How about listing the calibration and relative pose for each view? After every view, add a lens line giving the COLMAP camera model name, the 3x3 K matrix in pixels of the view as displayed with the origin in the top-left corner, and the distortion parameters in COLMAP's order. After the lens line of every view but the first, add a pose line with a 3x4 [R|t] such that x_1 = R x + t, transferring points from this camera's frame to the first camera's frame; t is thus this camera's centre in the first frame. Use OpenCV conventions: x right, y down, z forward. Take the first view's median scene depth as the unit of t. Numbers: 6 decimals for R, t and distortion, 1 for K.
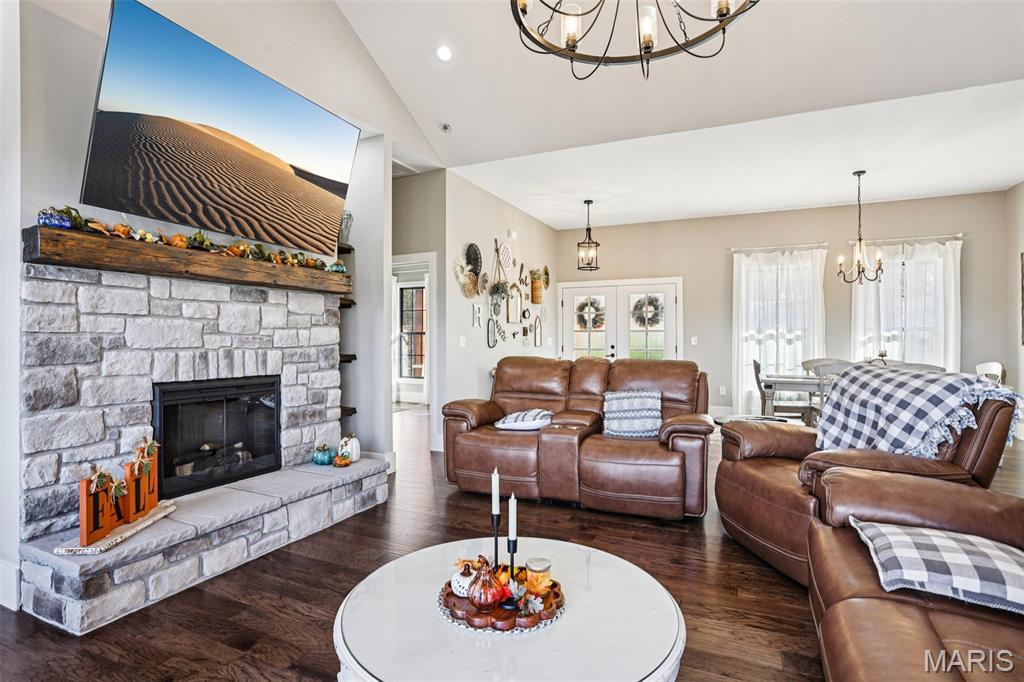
lens RADIAL K [[520.0, 0, 504.0], [0, 520.0, 338.8], [0, 0, 1]] dist [-0.076520, 0.037042]
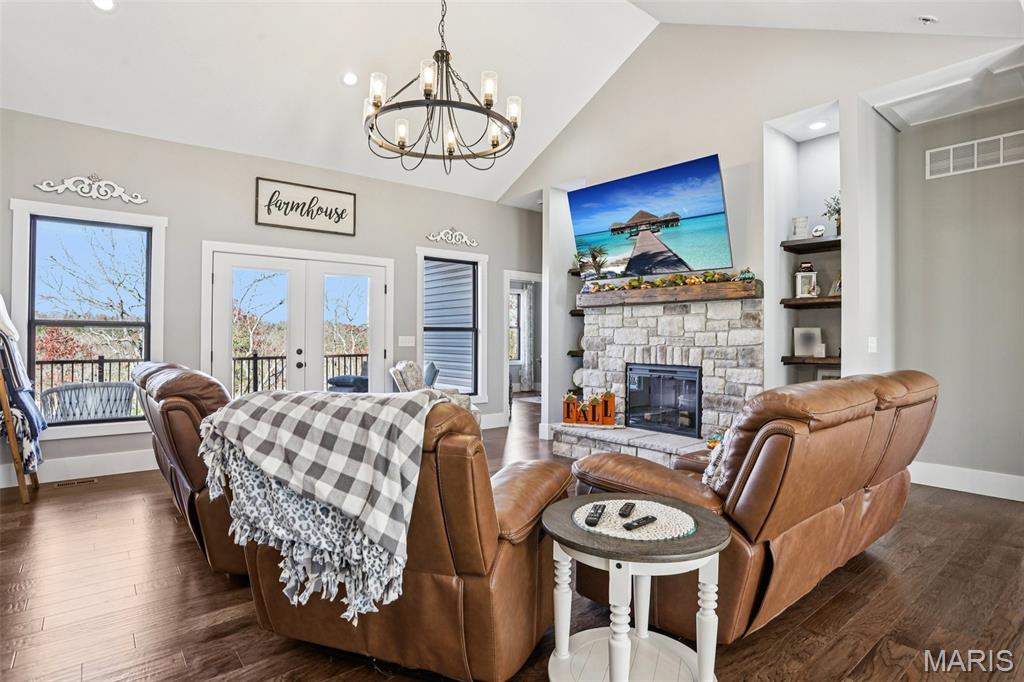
lens RADIAL K [[542.7, 0, 494.0], [0, 542.7, 335.0], [0, 0, 1]] dist [-0.045953, 0.026062]
pose [[-0.448185, -0.006342, -0.893918, 1.001393], [-0.003332, 0.999980, -0.005424, -0.002657], [0.893935, 0.000548, -0.448197, 1.095919]]
